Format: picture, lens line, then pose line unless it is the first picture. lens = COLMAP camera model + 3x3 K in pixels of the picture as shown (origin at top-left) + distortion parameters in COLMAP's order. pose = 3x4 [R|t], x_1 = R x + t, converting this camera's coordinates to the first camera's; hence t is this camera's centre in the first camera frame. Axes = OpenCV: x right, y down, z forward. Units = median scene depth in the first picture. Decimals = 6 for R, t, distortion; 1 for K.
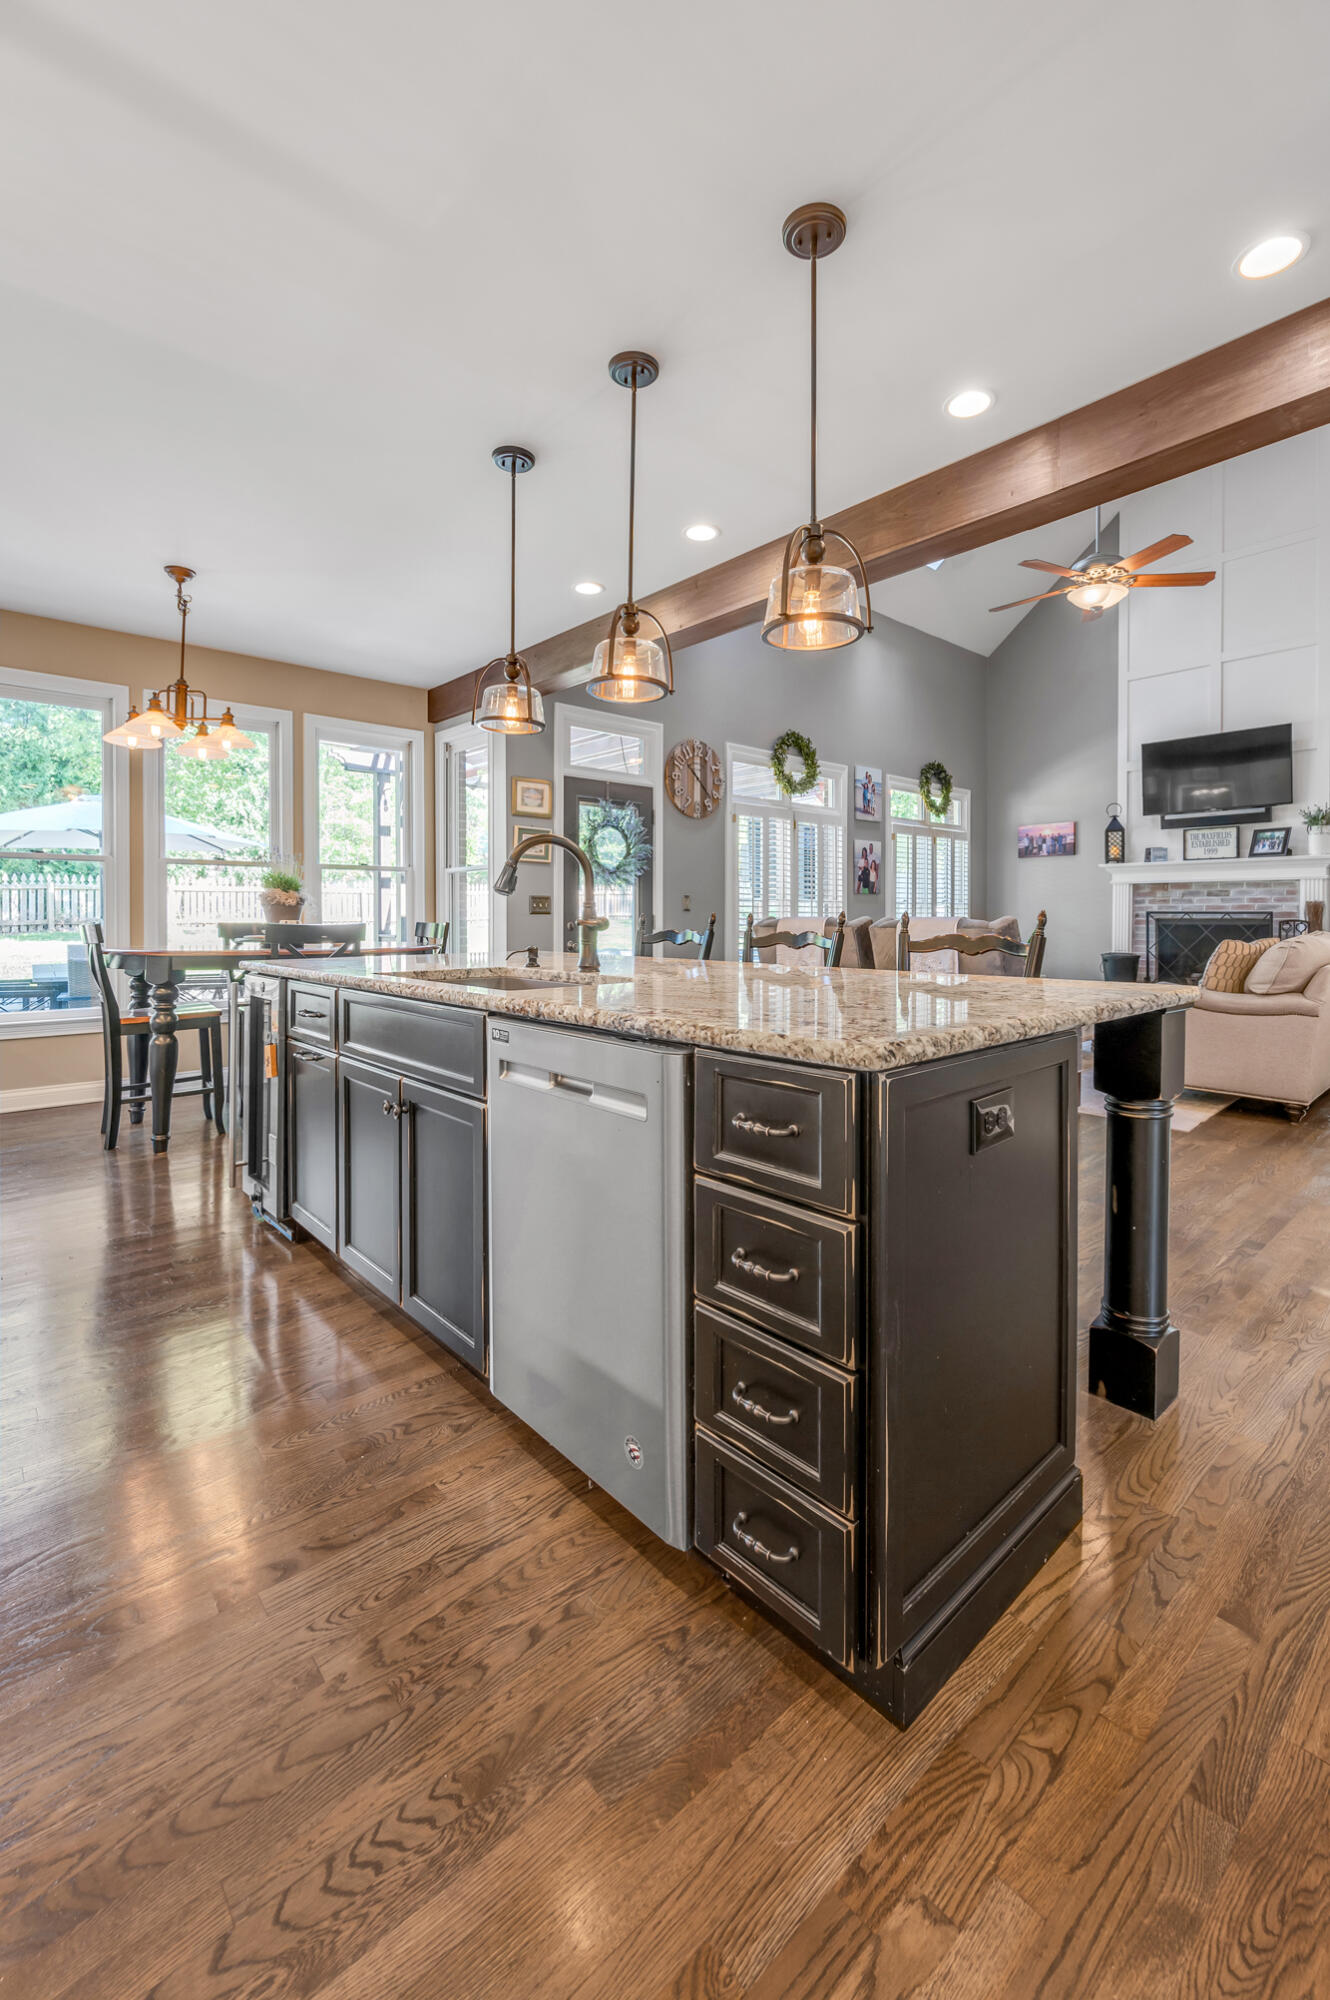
lens RADIAL K [[817.9, 0, 662.9], [0, 817.9, 959.1], [0, 0, 1]] dist [0.000357, -0.000436]
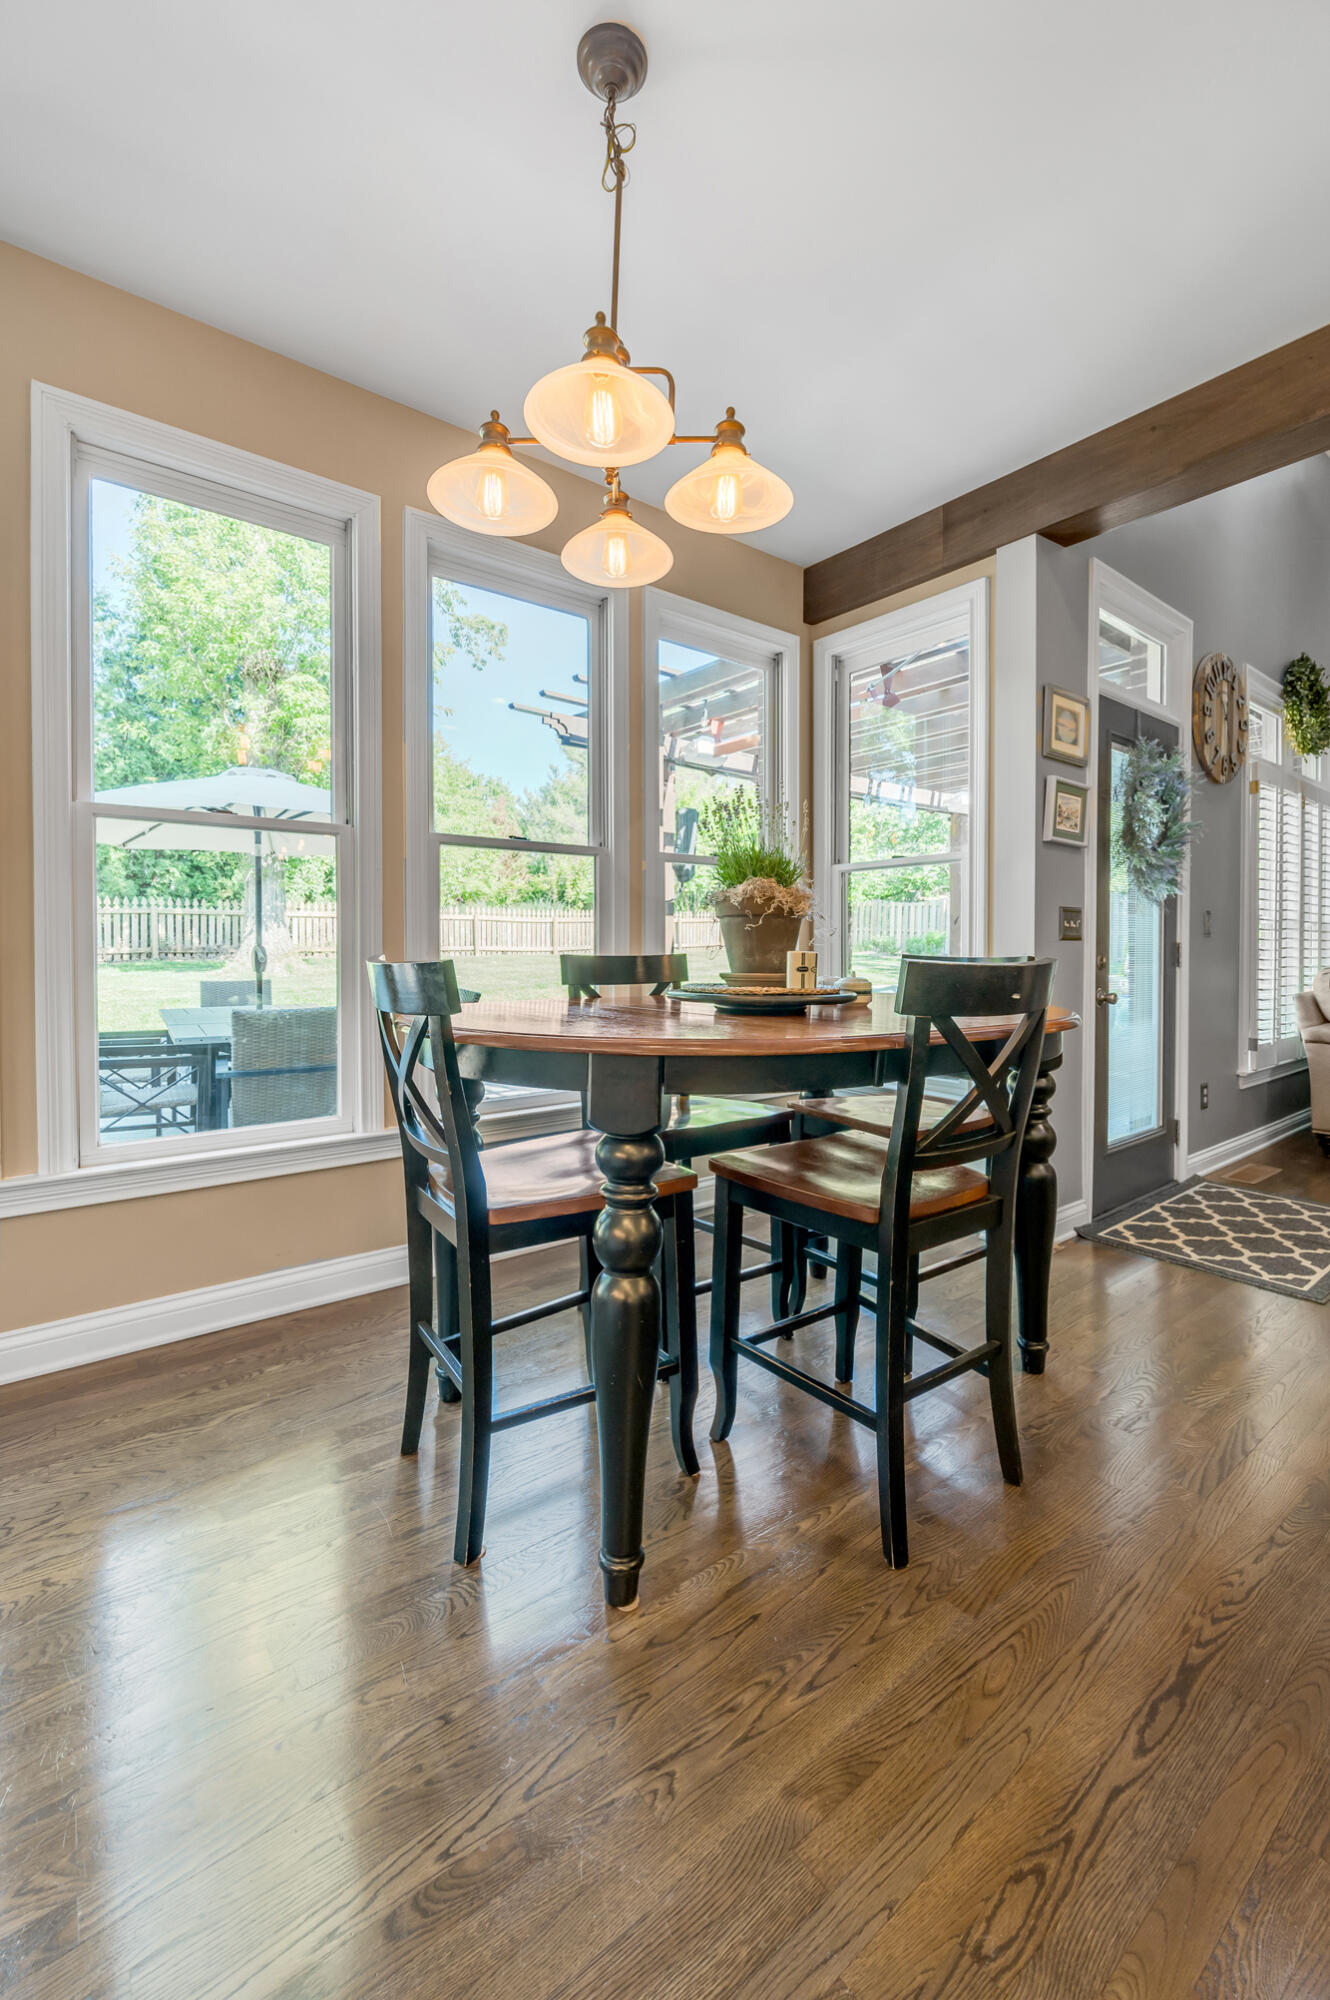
lens RADIAL K [[801.9, 0, 665.0], [0, 801.9, 1000.0], [0, 0, 1]] dist [-0.002310, -0.000394]
pose [[0.998120, 0.008374, -0.060710, -0.270353], [-0.007513, 0.999868, 0.014386, -0.014634], [0.060822, -0.013903, 0.998052, 0.308540]]
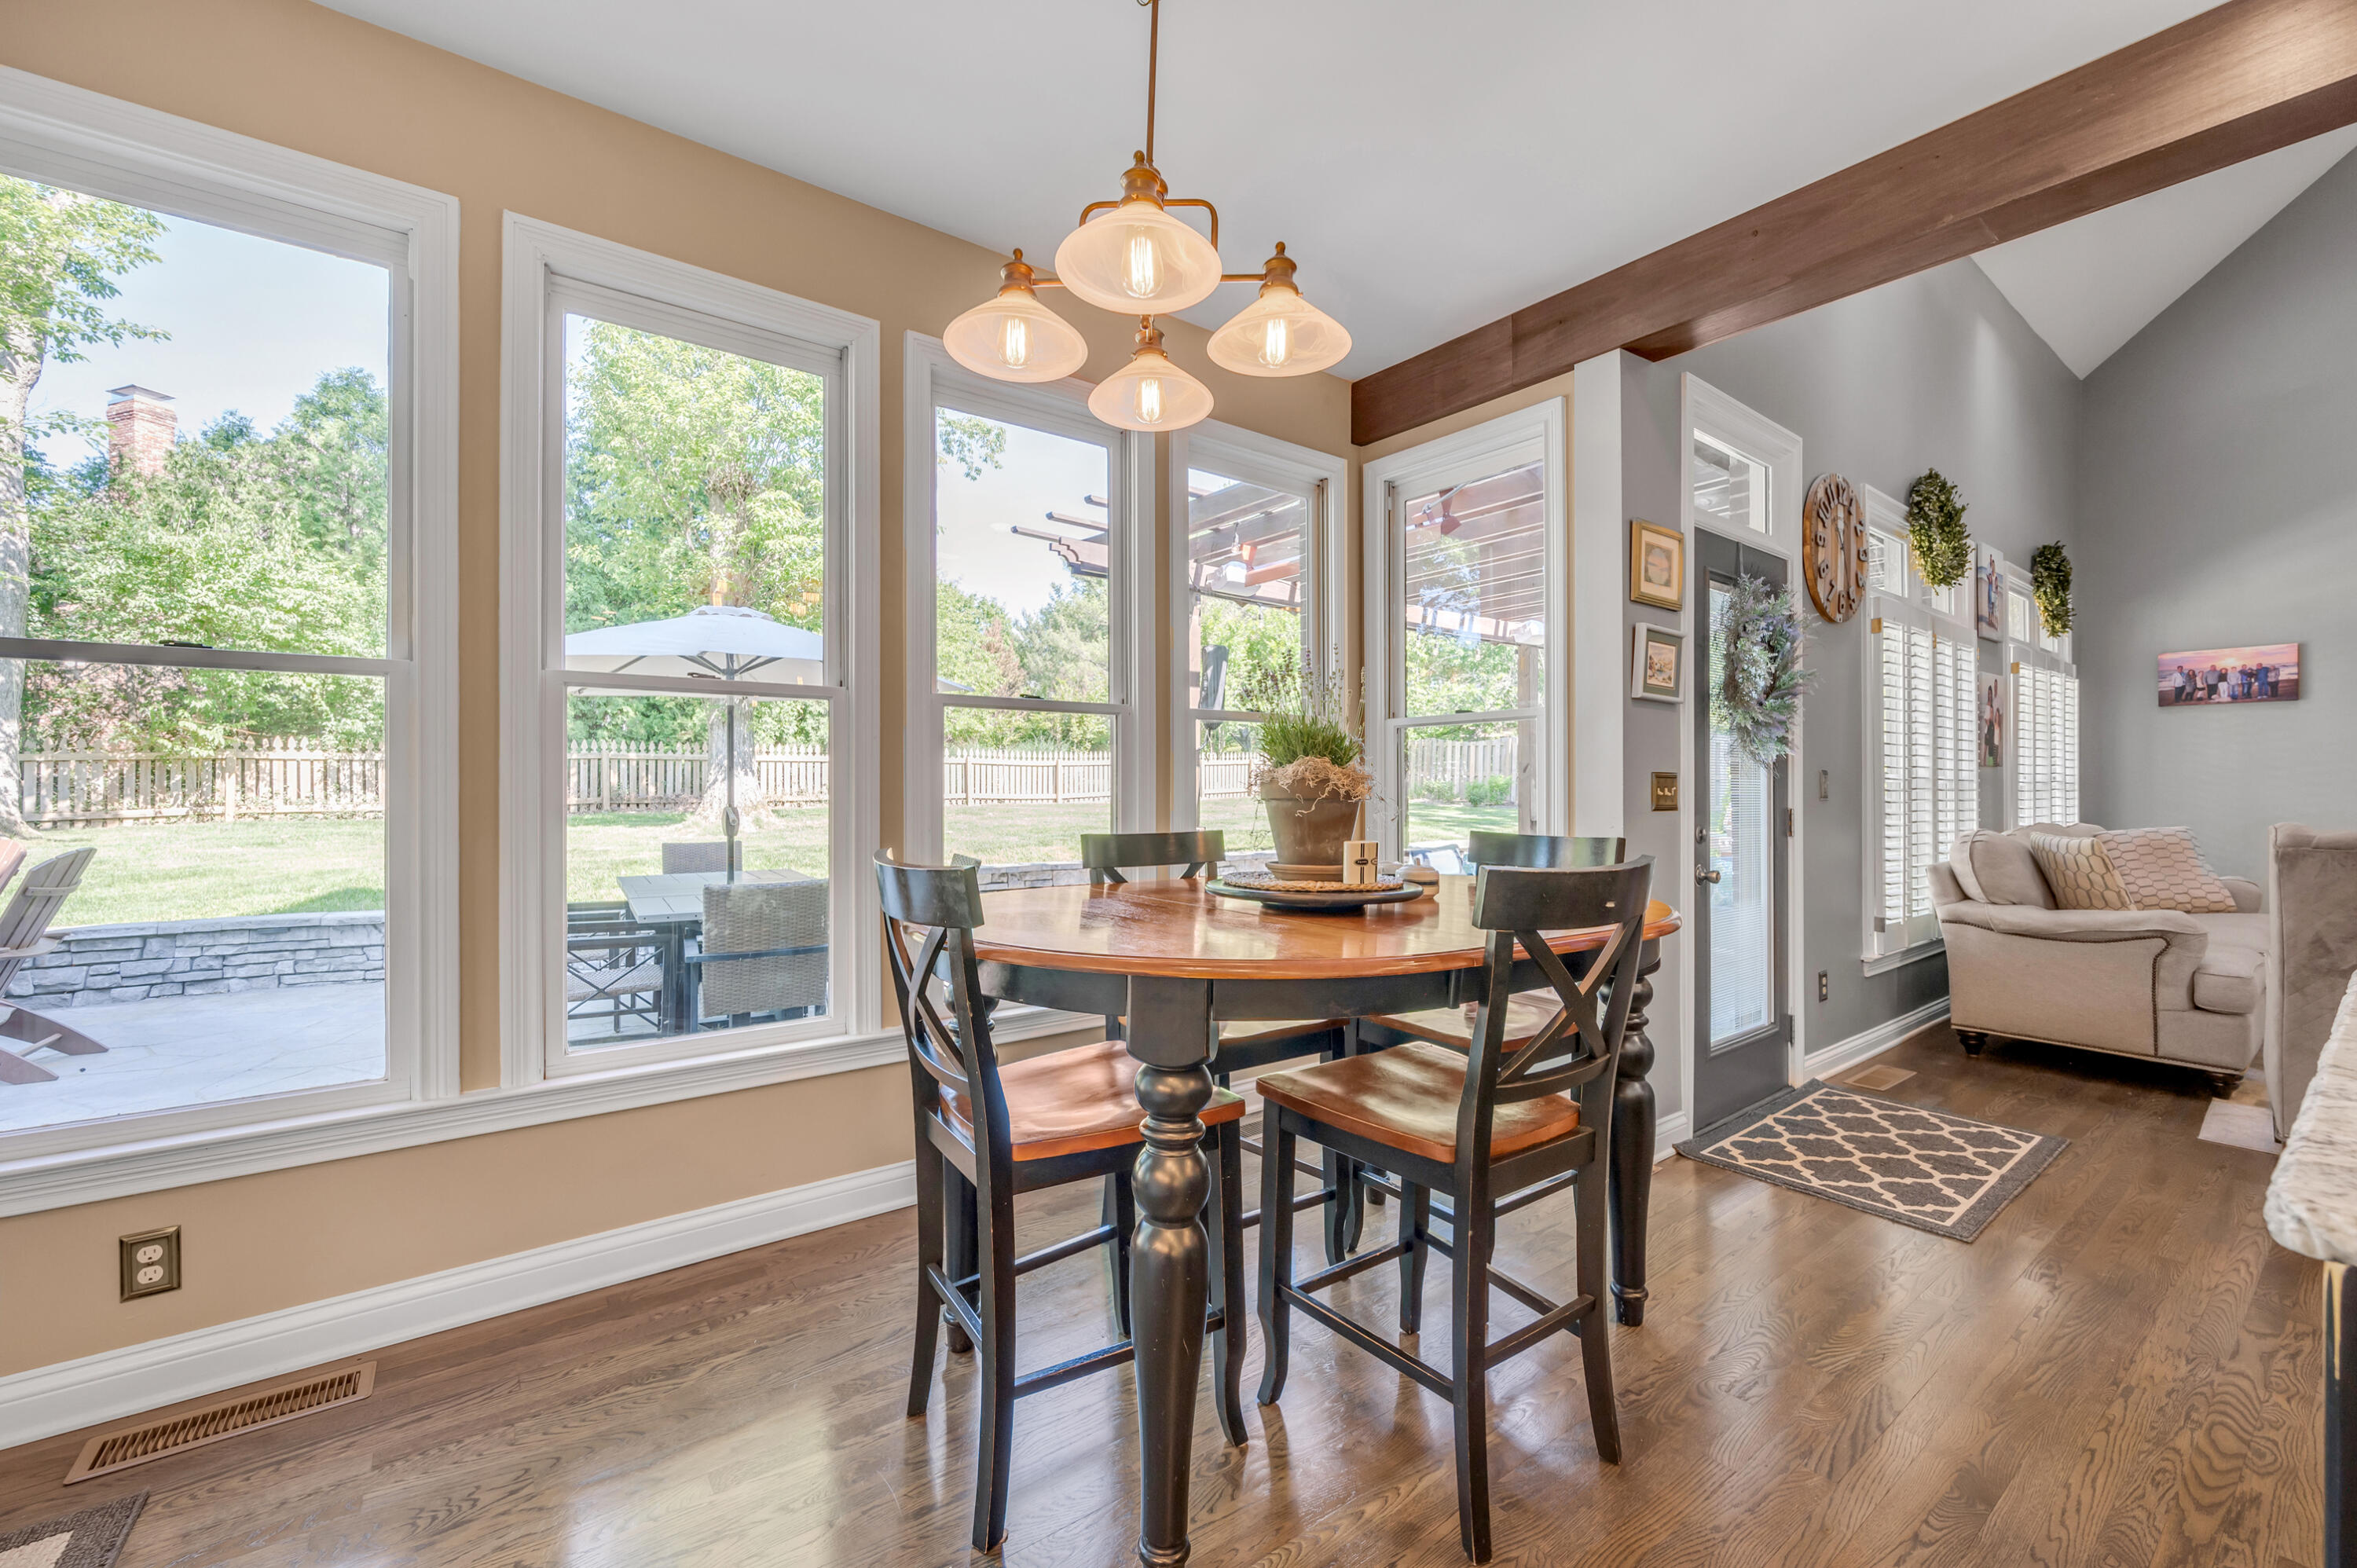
lens RADIAL K [[927.9, 0, 1162.9], [0, 927.9, 834.1], [0, 0, 1]] dist [-0.002671, -0.000086]
pose [[0.996535, 0.006090, -0.082953, -0.275497], [-0.006427, 0.999972, -0.003801, -0.026194], [0.082927, 0.004321, 0.996546, 0.303123]]
